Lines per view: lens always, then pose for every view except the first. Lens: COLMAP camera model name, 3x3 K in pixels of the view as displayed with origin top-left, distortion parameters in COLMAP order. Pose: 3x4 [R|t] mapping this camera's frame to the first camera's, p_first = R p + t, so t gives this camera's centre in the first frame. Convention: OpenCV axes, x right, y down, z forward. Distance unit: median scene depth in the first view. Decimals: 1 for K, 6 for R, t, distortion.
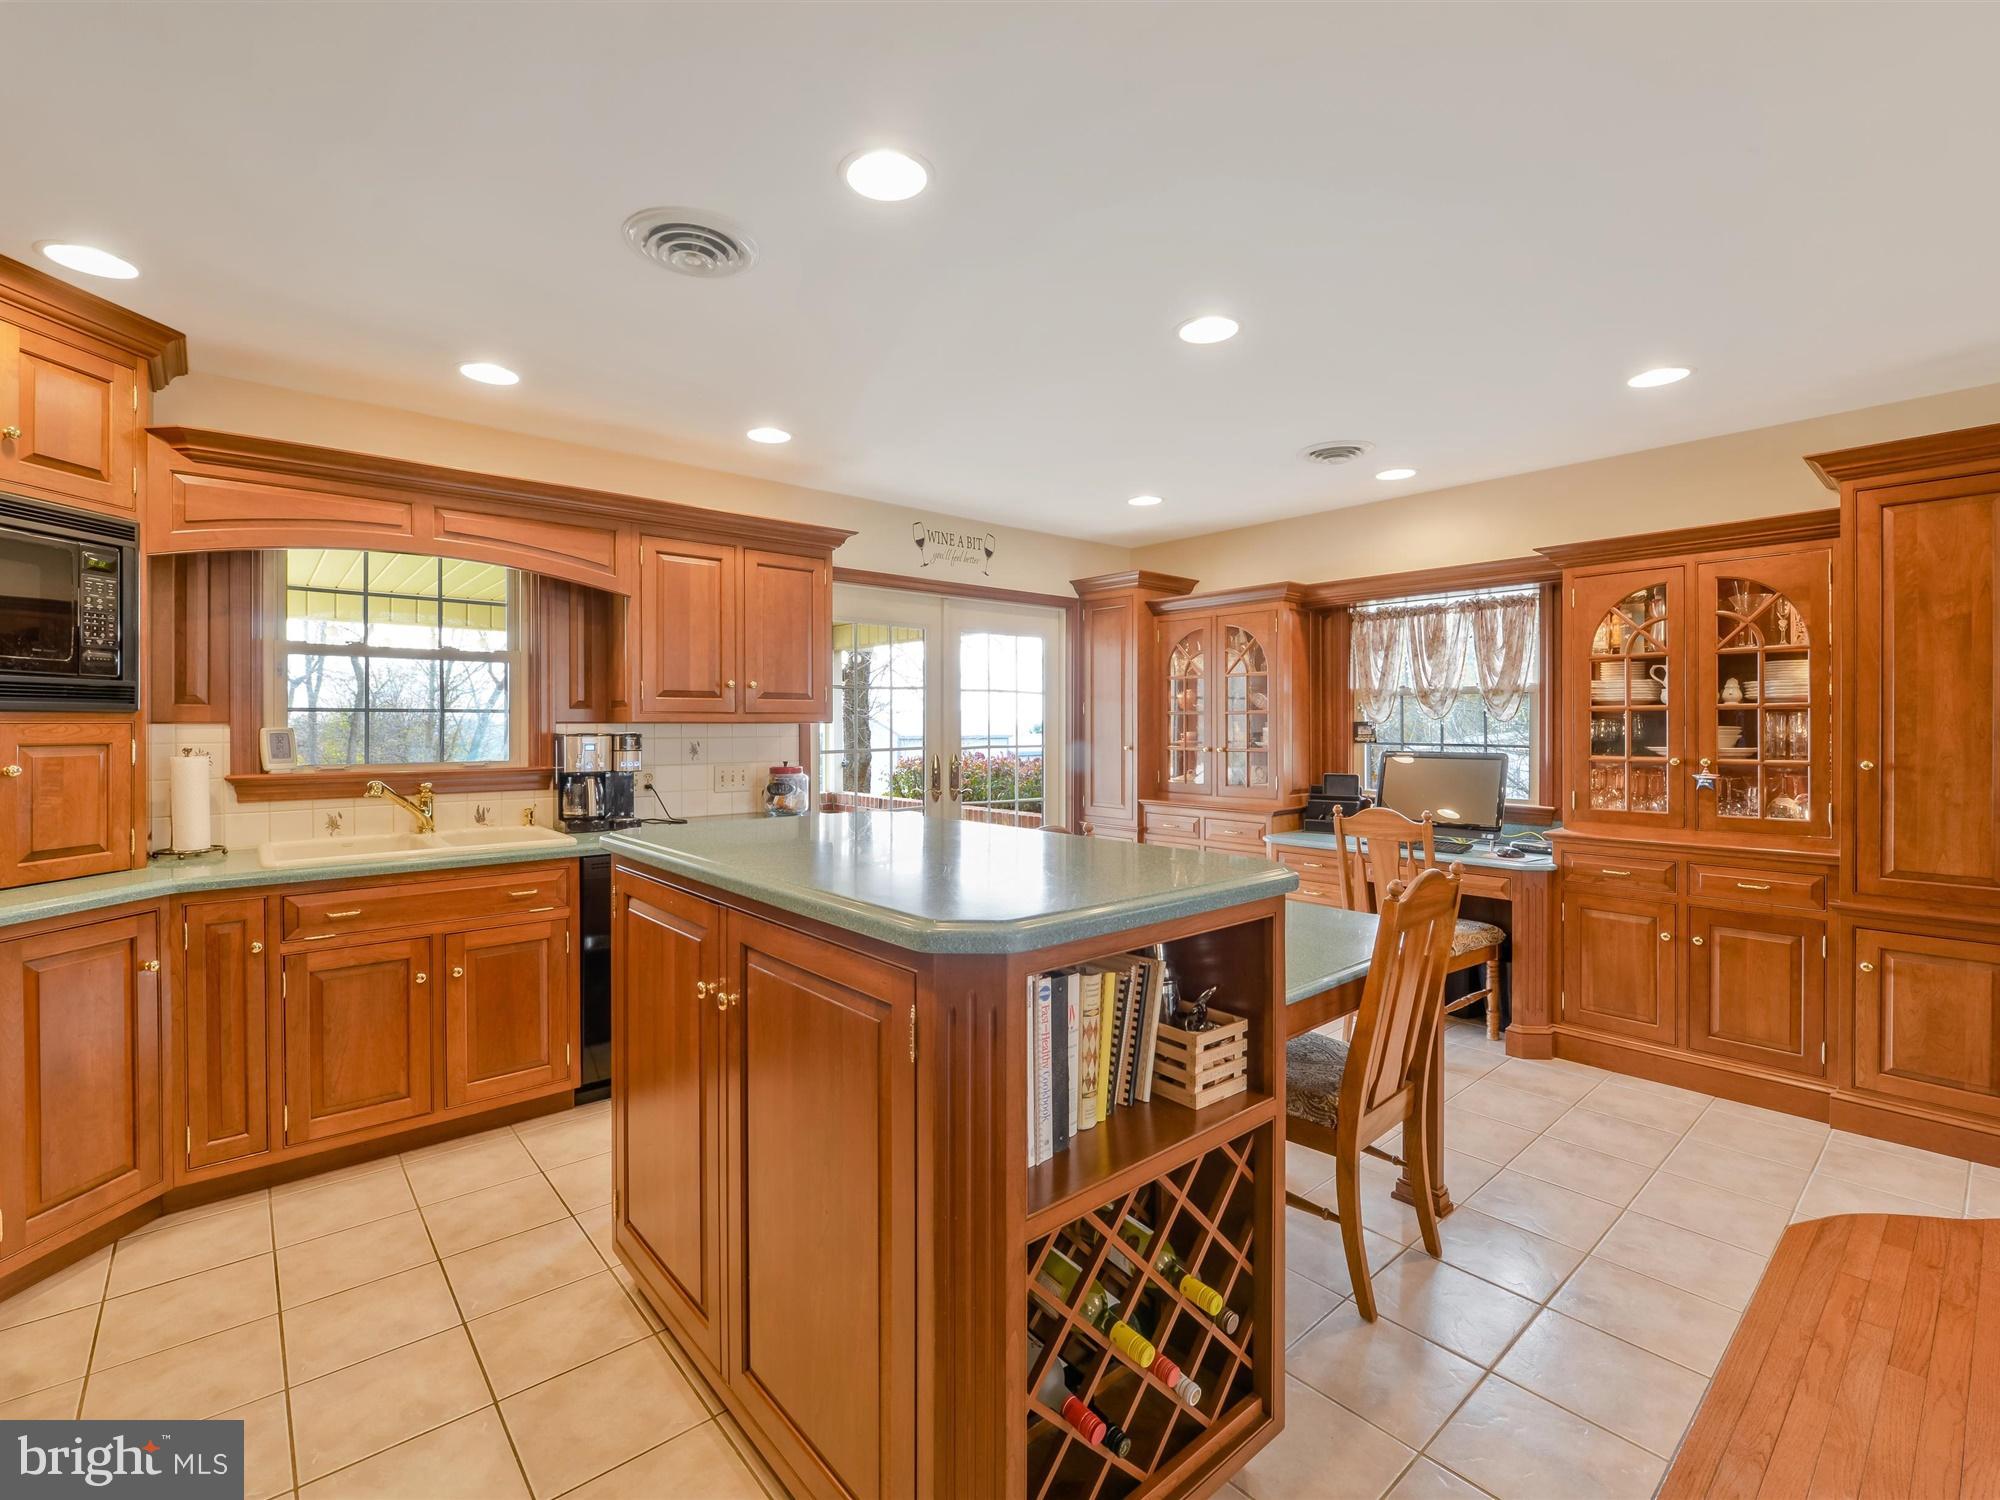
lens RADIAL K [[882.9, 0, 991.9], [0, 882.9, 727.3], [0, 0, 1]] dist [-0.004361, -0.001367]
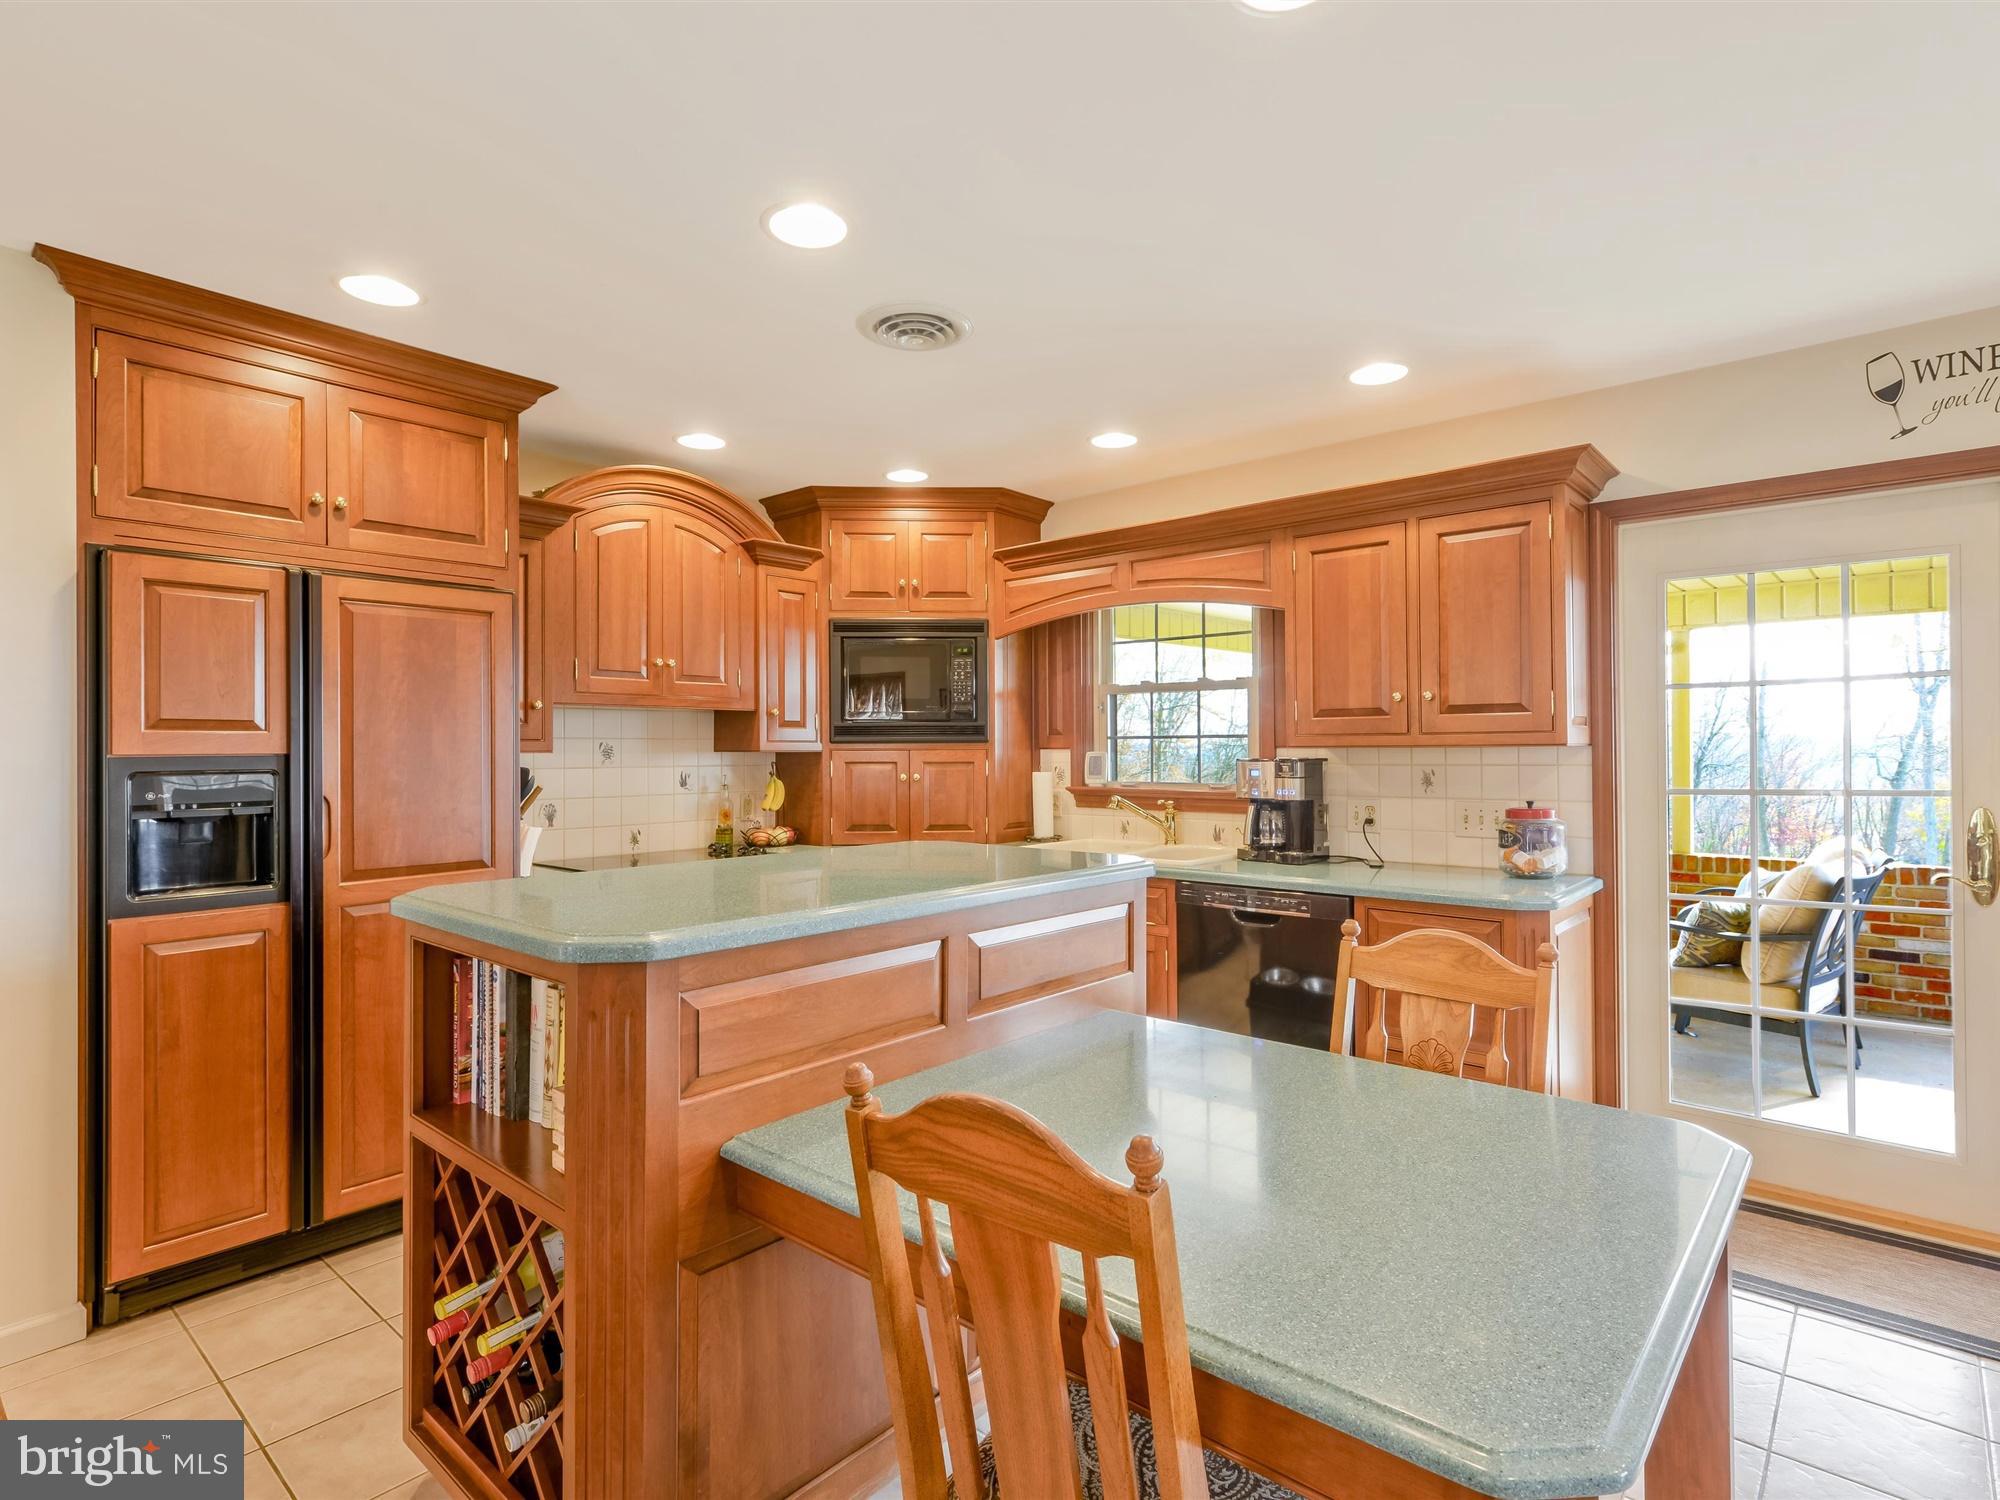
lens RADIAL K [[1024.8, 0, 1010.5], [0, 1024.8, 748.6], [0, 0, 1]] dist [-0.018270, 0.004355]
pose [[0.145108, -0.000121, -0.989416, 0.629089], [0.001149, 0.999999, 0.000046, -0.004350], [0.989415, -0.001144, 0.145108, 0.602380]]
